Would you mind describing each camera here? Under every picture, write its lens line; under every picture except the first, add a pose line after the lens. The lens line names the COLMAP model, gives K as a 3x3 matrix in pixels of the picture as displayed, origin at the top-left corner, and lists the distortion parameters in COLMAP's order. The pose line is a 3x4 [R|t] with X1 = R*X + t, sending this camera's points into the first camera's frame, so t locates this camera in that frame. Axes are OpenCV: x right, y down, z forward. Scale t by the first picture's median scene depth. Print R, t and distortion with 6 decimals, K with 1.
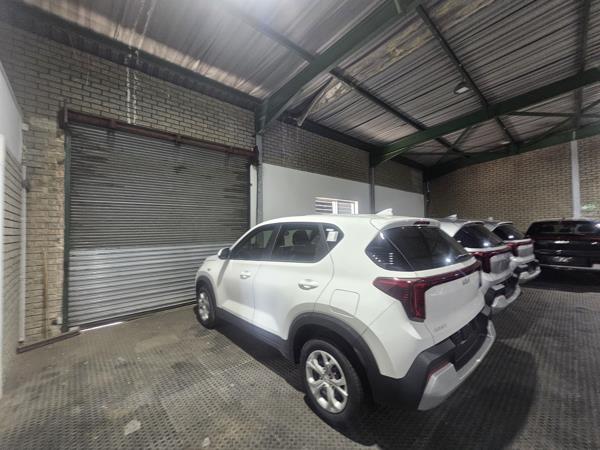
lens RADIAL K [[246.4, 0, 295.9], [0, 246.4, 224.7], [0, 0, 1]] dist [-0.001520, 0.002897]
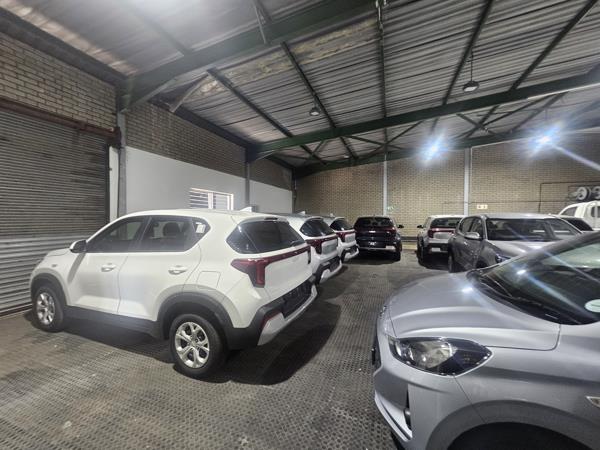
lens RADIAL K [[246.4, 0, 295.9], [0, 246.4, 224.7], [0, 0, 1]] dist [-0.001520, 0.002897]
pose [[0.887007, 0.007852, 0.461688, 0.002555], [-0.025934, 0.999124, 0.032834, -0.011111], [-0.461026, -0.041097, 0.886434, -0.130952]]
